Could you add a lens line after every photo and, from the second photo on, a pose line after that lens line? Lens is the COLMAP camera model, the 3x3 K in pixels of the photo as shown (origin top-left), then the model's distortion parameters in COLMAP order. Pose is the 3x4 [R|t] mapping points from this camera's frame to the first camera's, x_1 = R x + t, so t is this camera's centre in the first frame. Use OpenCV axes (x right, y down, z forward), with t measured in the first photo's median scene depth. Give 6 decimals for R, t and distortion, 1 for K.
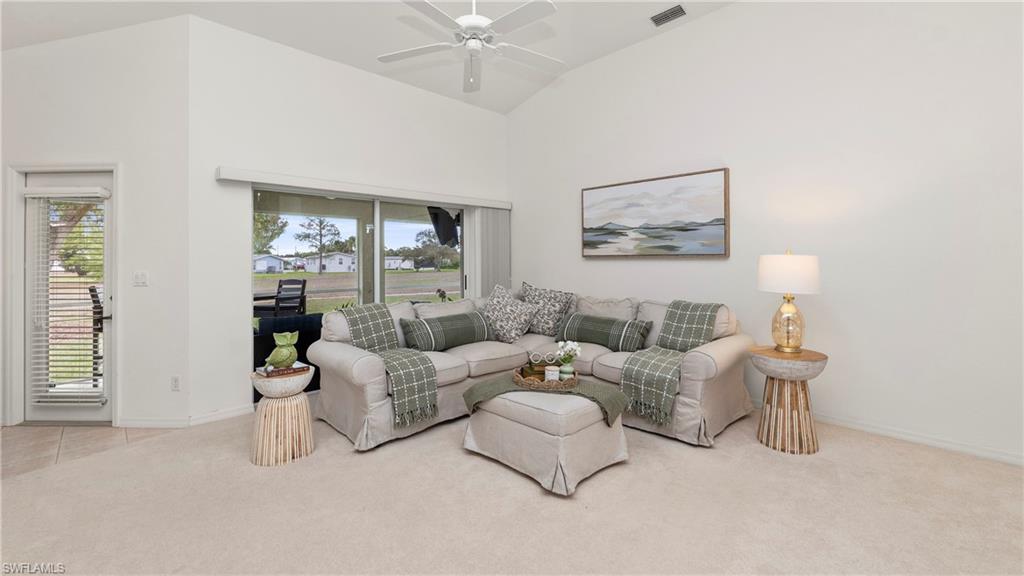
lens RADIAL K [[419.8, 0, 508.2], [0, 419.8, 283.5], [0, 0, 1]] dist [-0.002321, -0.000558]
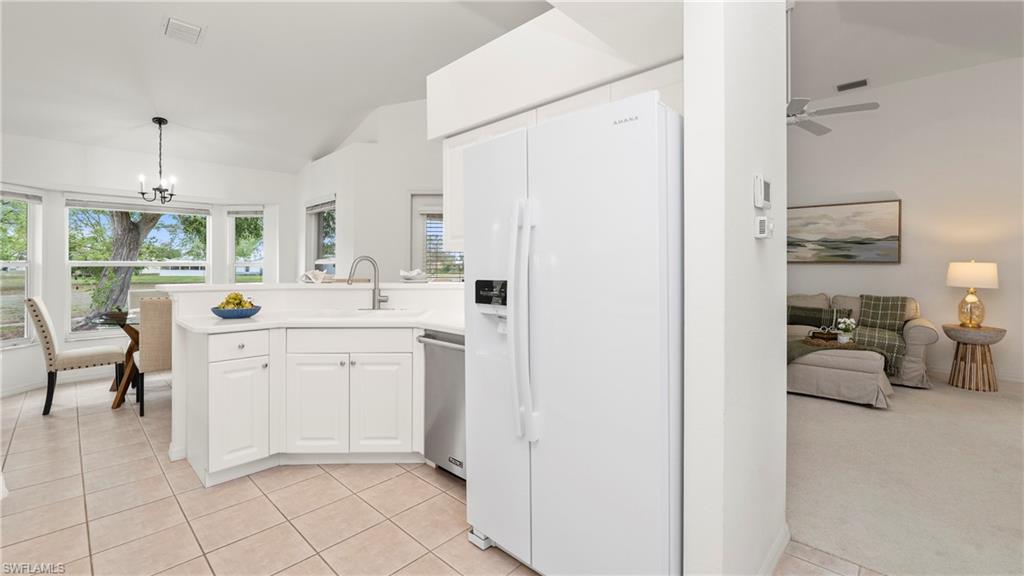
lens RADIAL K [[419.8, 0, 515.9], [0, 419.8, 291.2], [0, 0, 1]] dist [-0.002321, -0.000558]
pose [[0.998787, 0.007414, 0.048678, -0.892488], [-0.007730, 0.999950, 0.006298, 0.032566], [-0.048629, -0.006667, 0.998795, -0.357830]]
